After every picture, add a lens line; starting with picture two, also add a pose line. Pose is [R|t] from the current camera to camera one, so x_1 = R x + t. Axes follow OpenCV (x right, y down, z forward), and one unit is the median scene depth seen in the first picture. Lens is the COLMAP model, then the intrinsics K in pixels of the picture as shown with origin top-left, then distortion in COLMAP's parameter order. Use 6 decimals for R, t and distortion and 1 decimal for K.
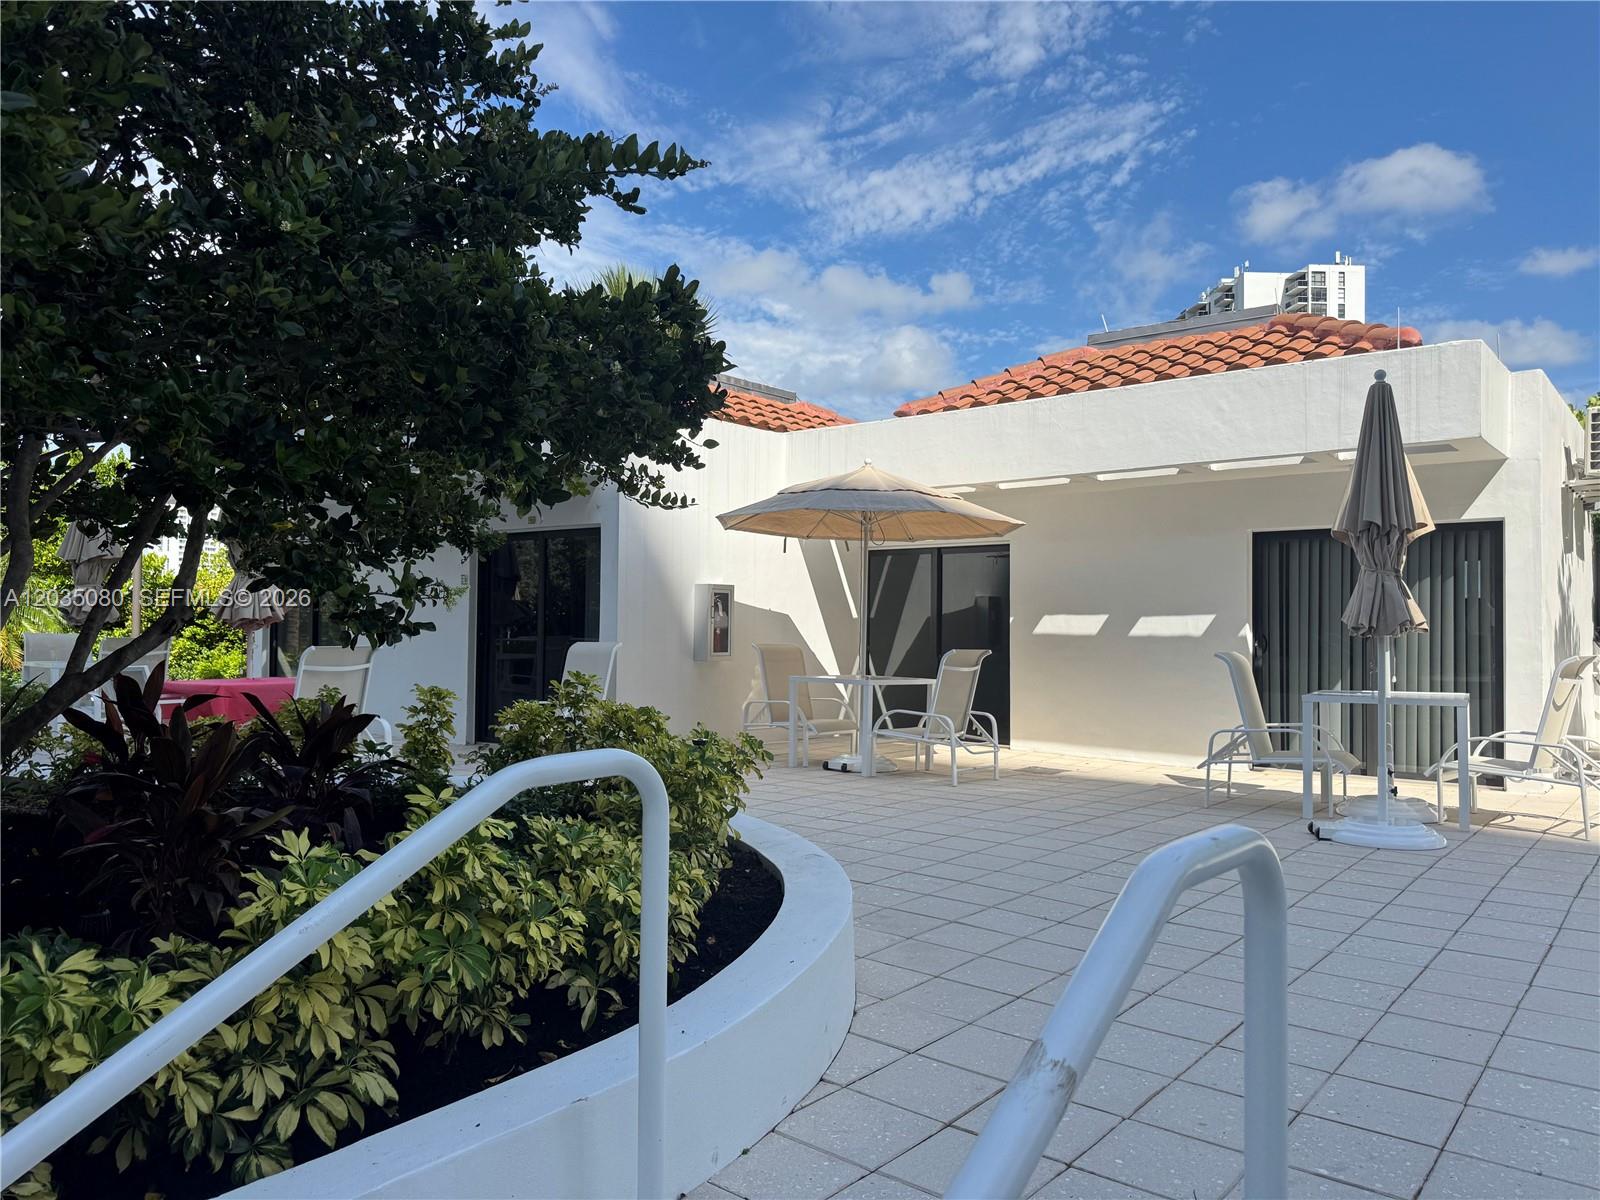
lens RADIAL K [[1124.7, 0, 788.0], [0, 1124.7, 594.3], [0, 0, 1]] dist [0.070809, -0.082699]
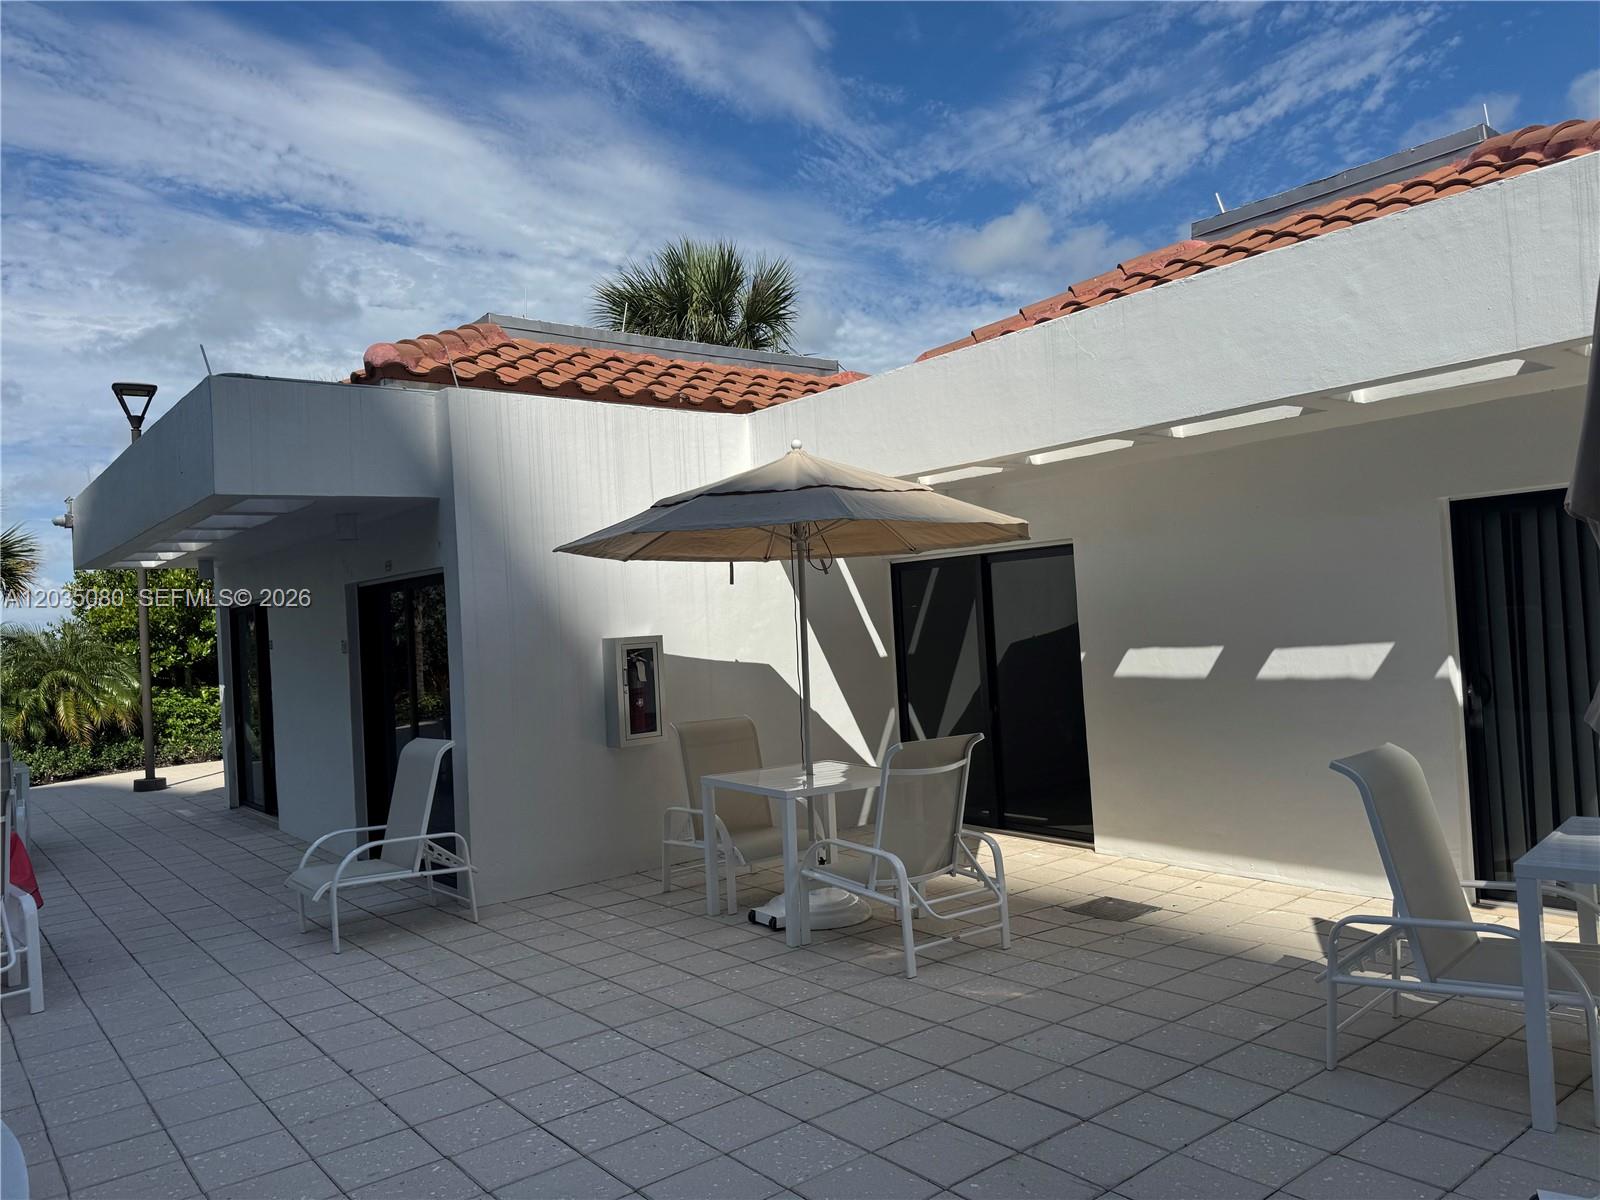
lens RADIAL K [[1124.7, 0, 793.2], [0, 1124.7, 595.1], [0, 0, 1]] dist [0.070809, -0.082699]
pose [[0.976487, -0.066567, -0.205042, 0.193485], [0.068008, 0.997685, -0.000022, -0.029287], [0.204569, -0.013923, 0.978753, 0.347168]]
